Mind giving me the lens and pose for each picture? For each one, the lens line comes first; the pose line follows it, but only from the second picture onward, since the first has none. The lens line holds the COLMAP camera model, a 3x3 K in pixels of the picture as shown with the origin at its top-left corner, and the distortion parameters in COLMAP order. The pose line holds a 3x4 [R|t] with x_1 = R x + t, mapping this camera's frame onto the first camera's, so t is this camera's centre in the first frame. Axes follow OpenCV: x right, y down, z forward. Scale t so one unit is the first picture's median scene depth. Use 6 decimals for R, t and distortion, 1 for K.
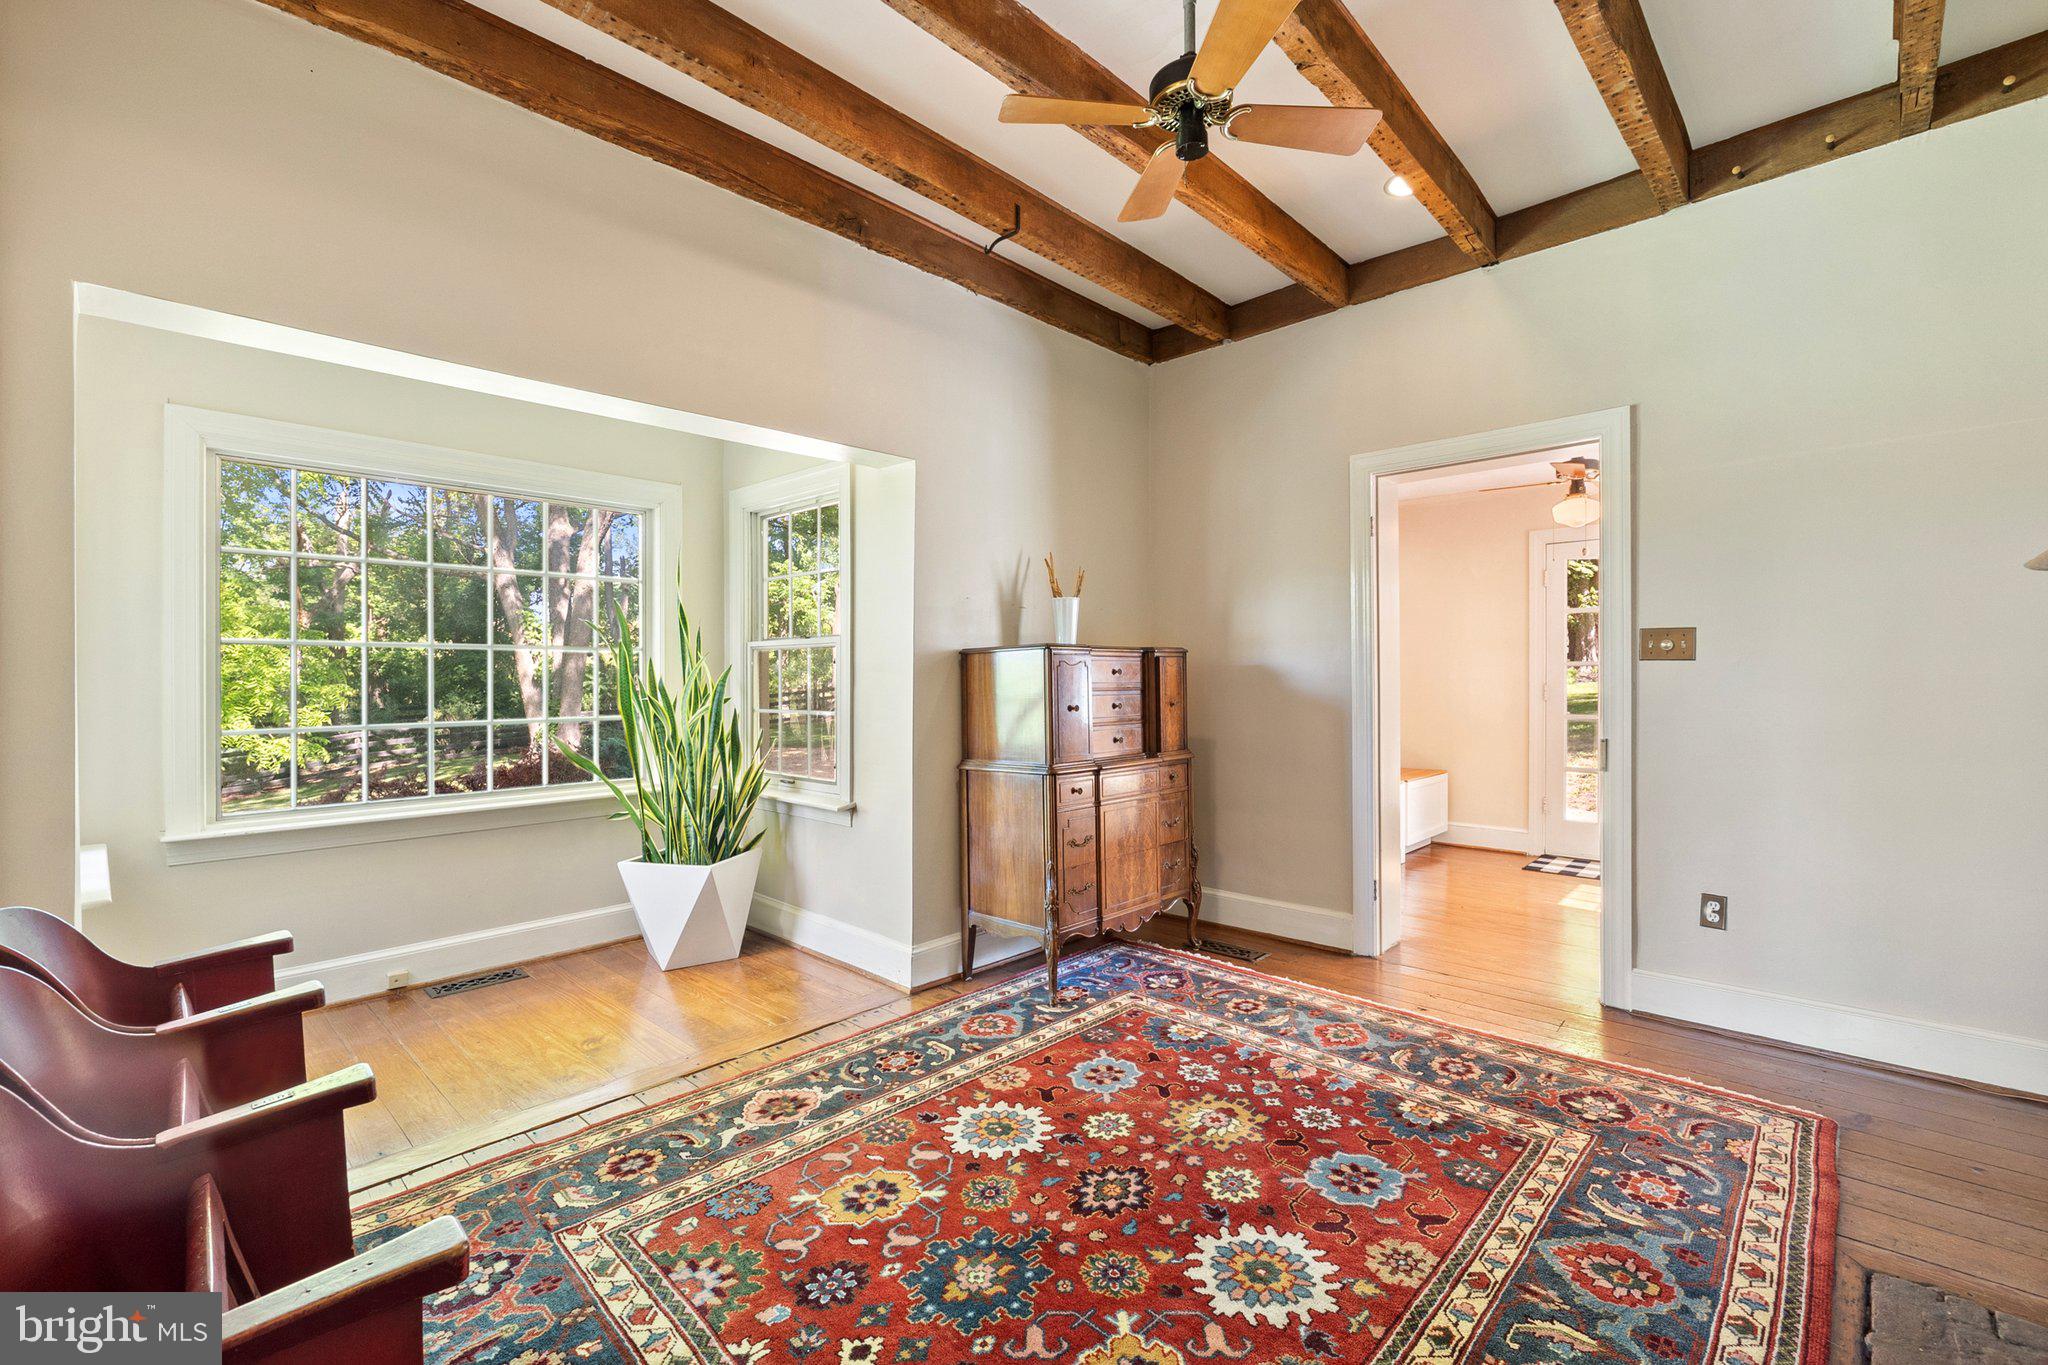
lens RADIAL K [[880.9, 0, 1027.4], [0, 880.9, 677.4], [0, 0, 1]] dist [-0.008222, -0.001094]
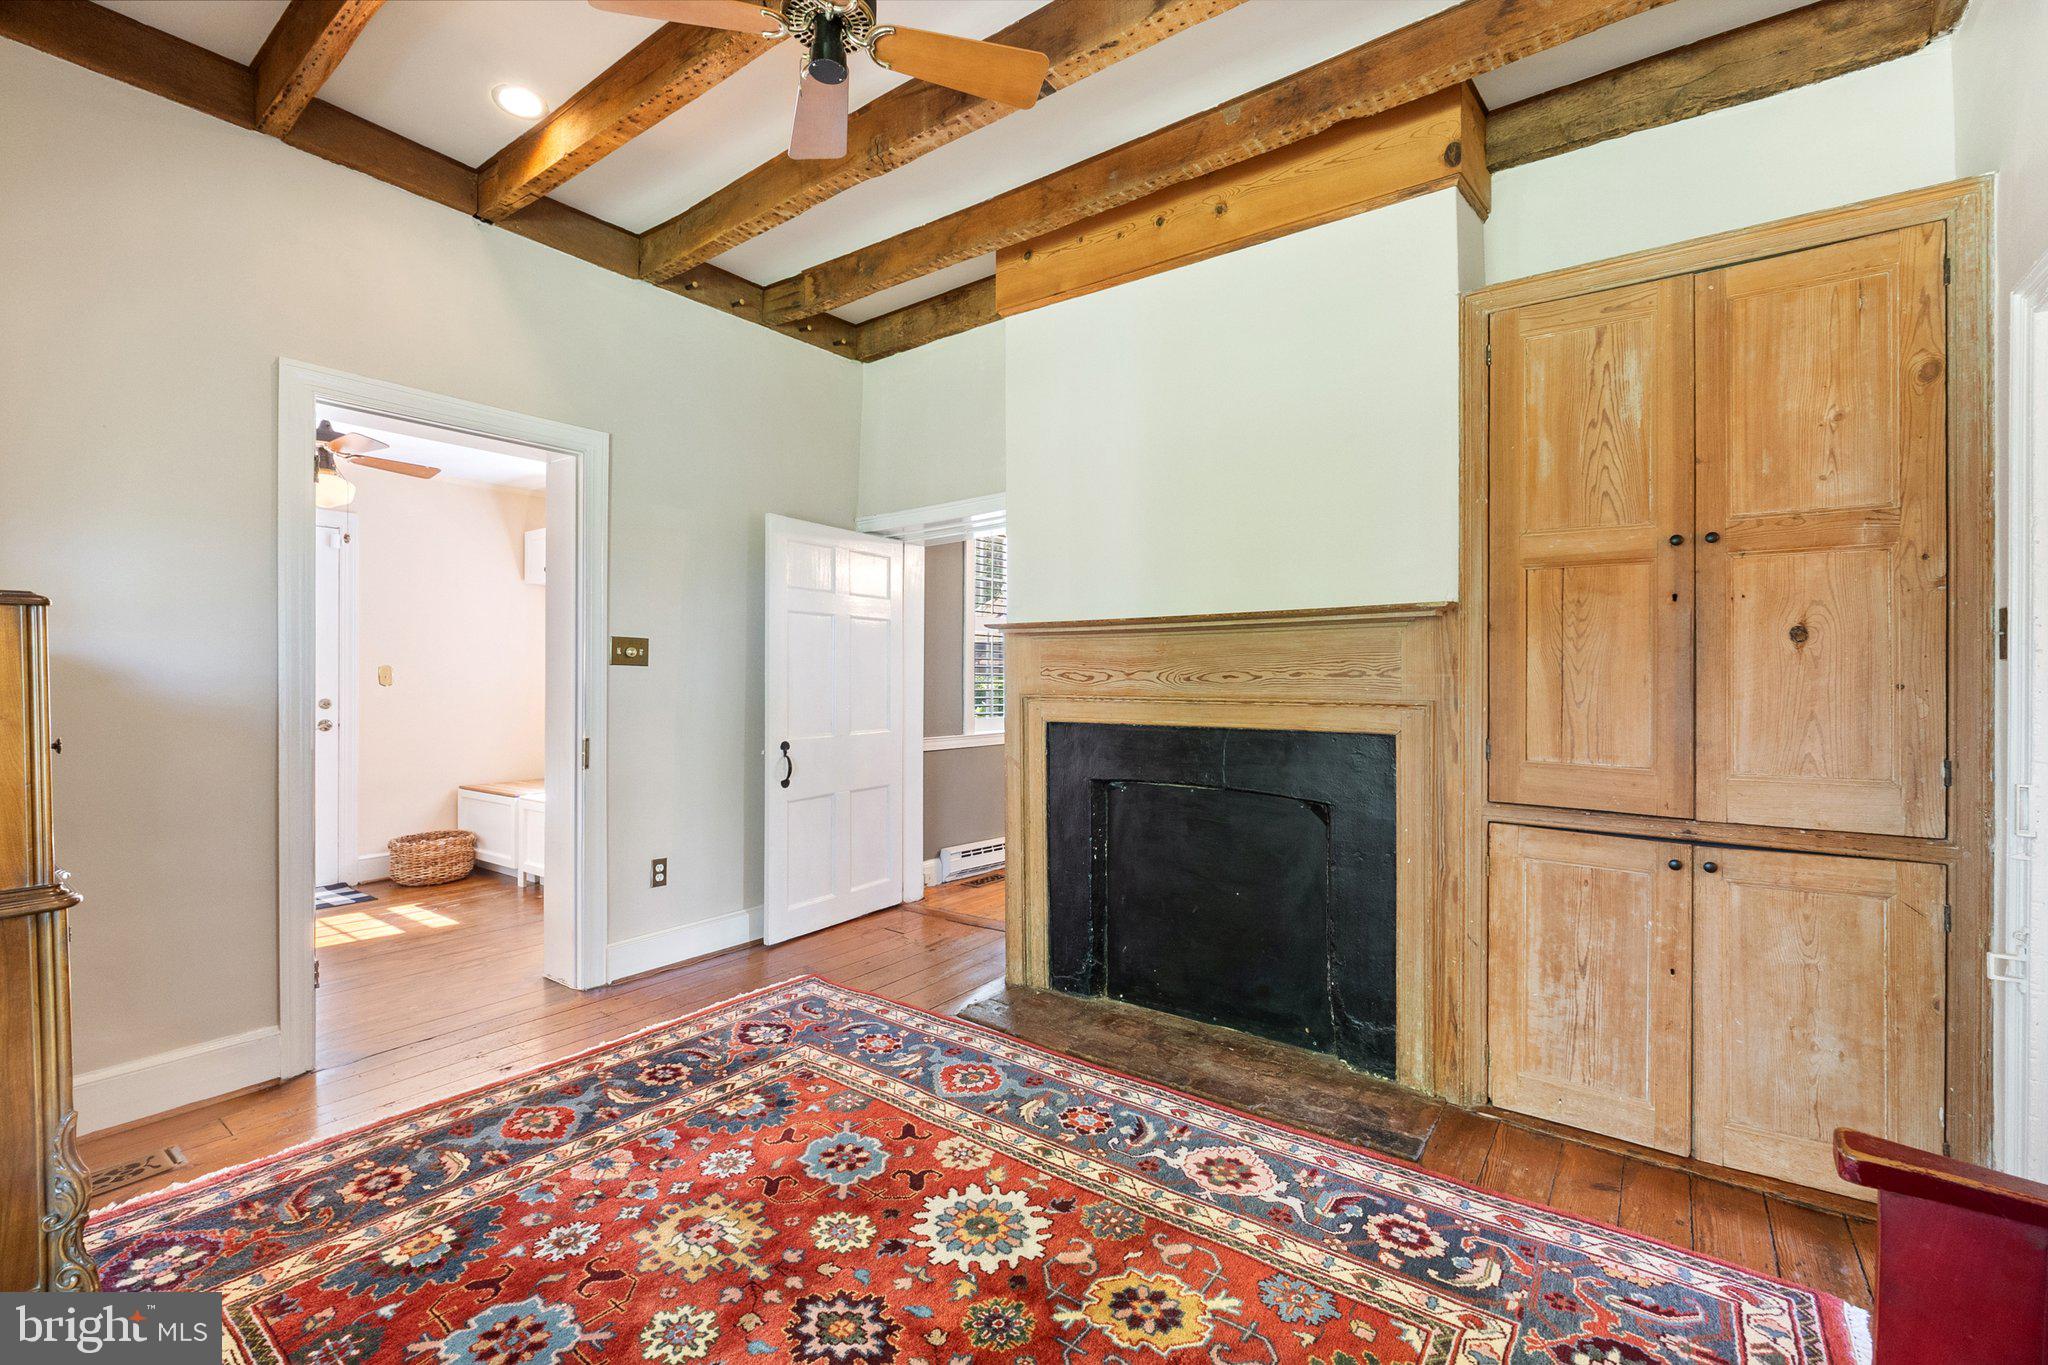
lens RADIAL K [[880.9, 0, 1018.4], [0, 880.9, 675.0], [0, 0, 1]] dist [-0.008222, -0.001094]
pose [[-0.134795, 0.009001, 0.990833, -0.544894], [-0.000071, 0.999959, -0.009094, 0.003750], [-0.990873, -0.001296, -0.134789, 0.730112]]
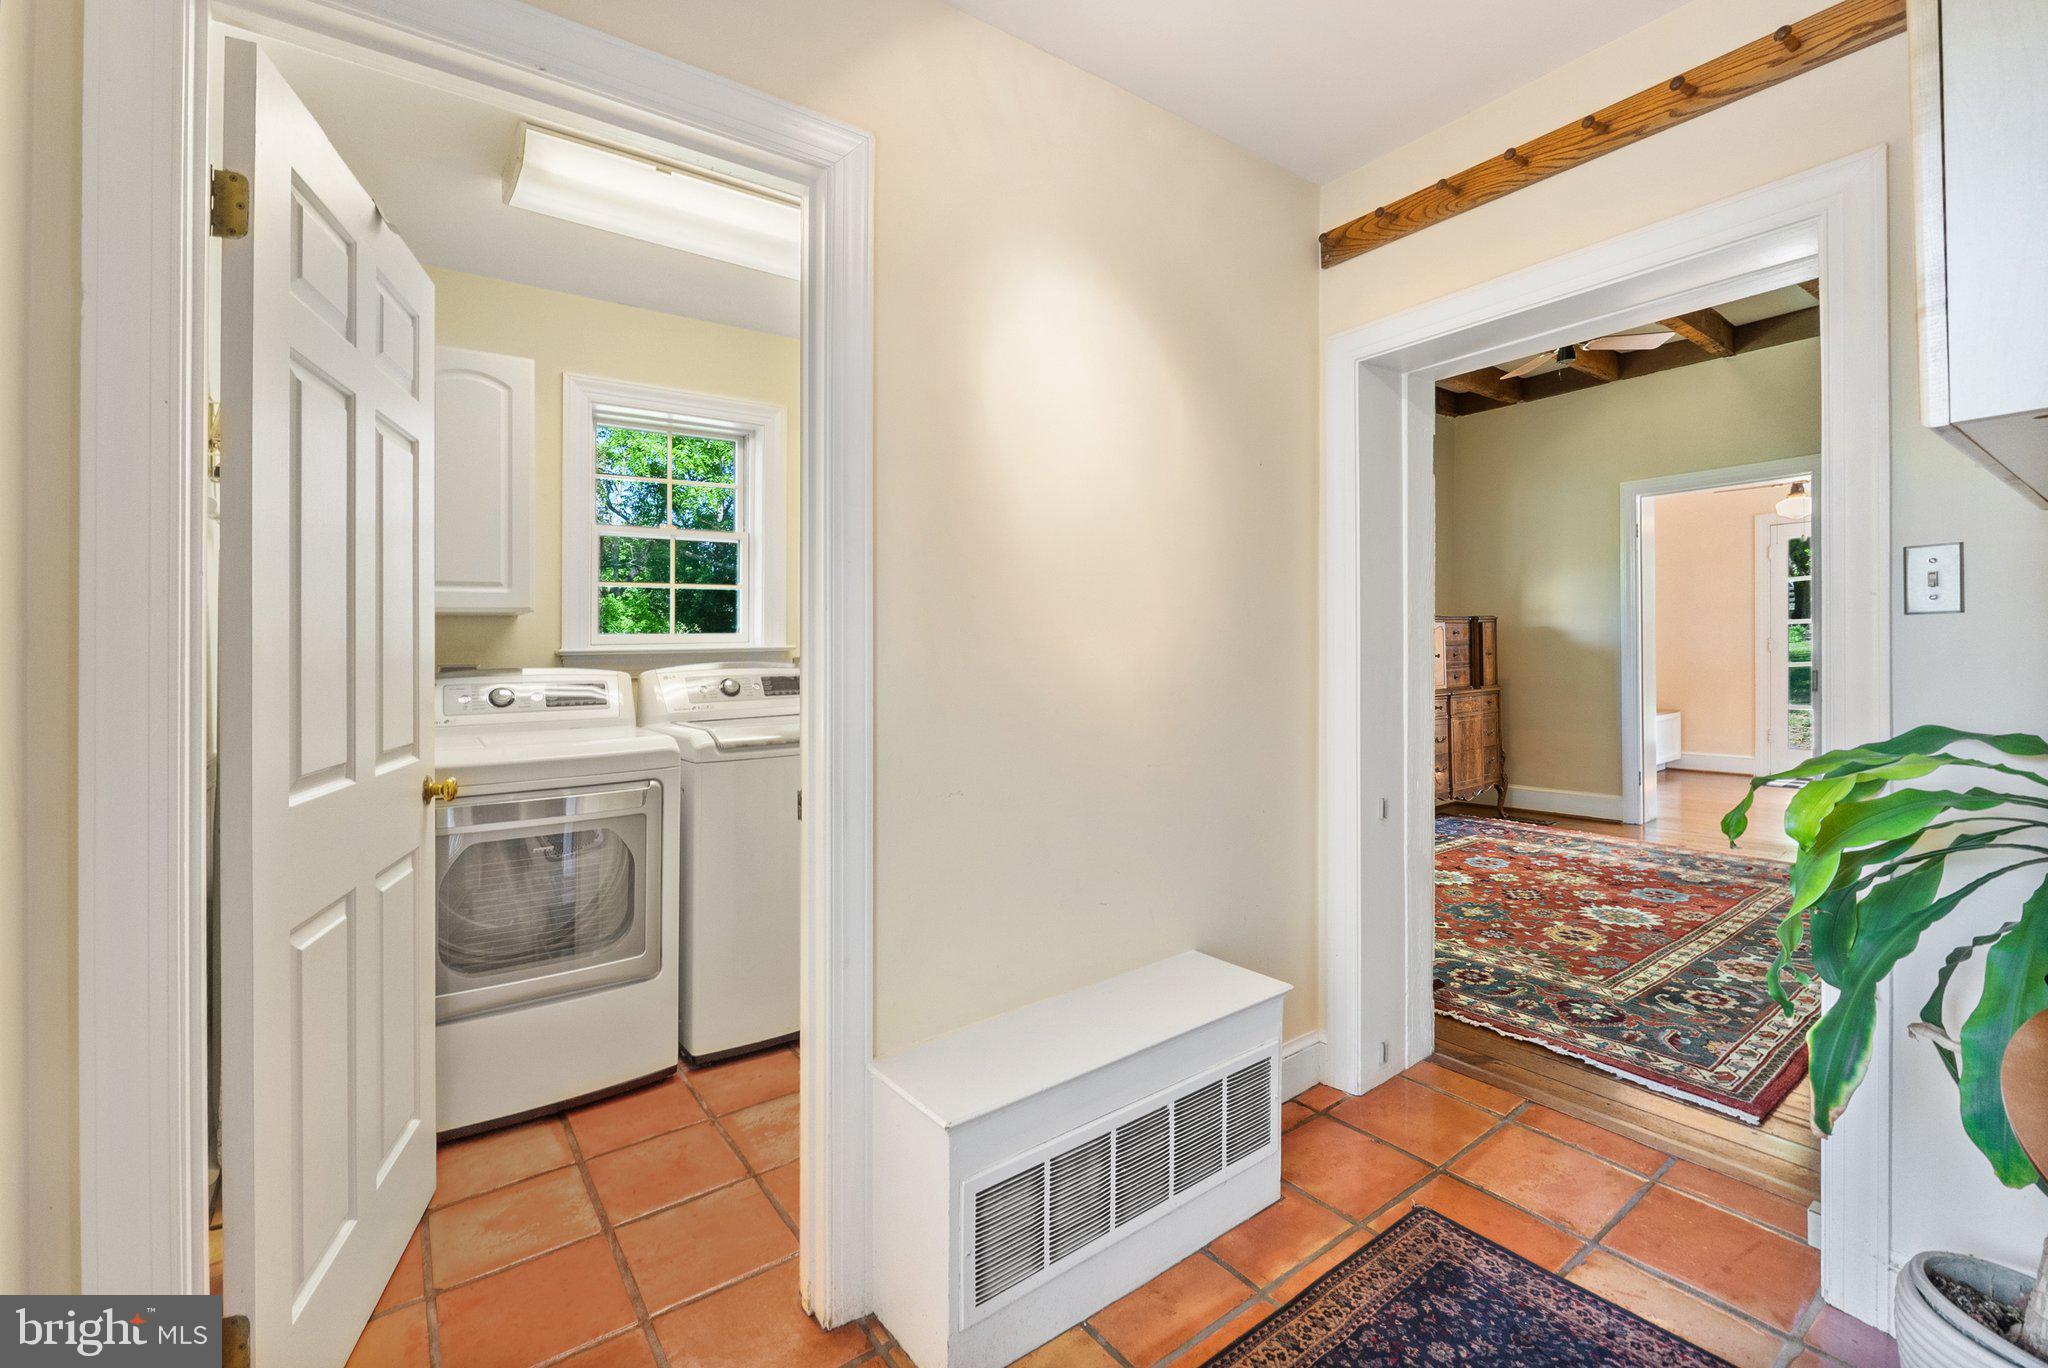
lens RADIAL K [[892.6, 0, 1006.3], [0, 892.6, 654.5], [0, 0, 1]] dist [-0.009361, 0.000723]
pose [[0.984578, -0.007649, -0.174777, -0.529944], [0.009399, 0.999914, 0.009192, 0.014187], [0.174691, -0.010693, 0.984565, -0.883661]]
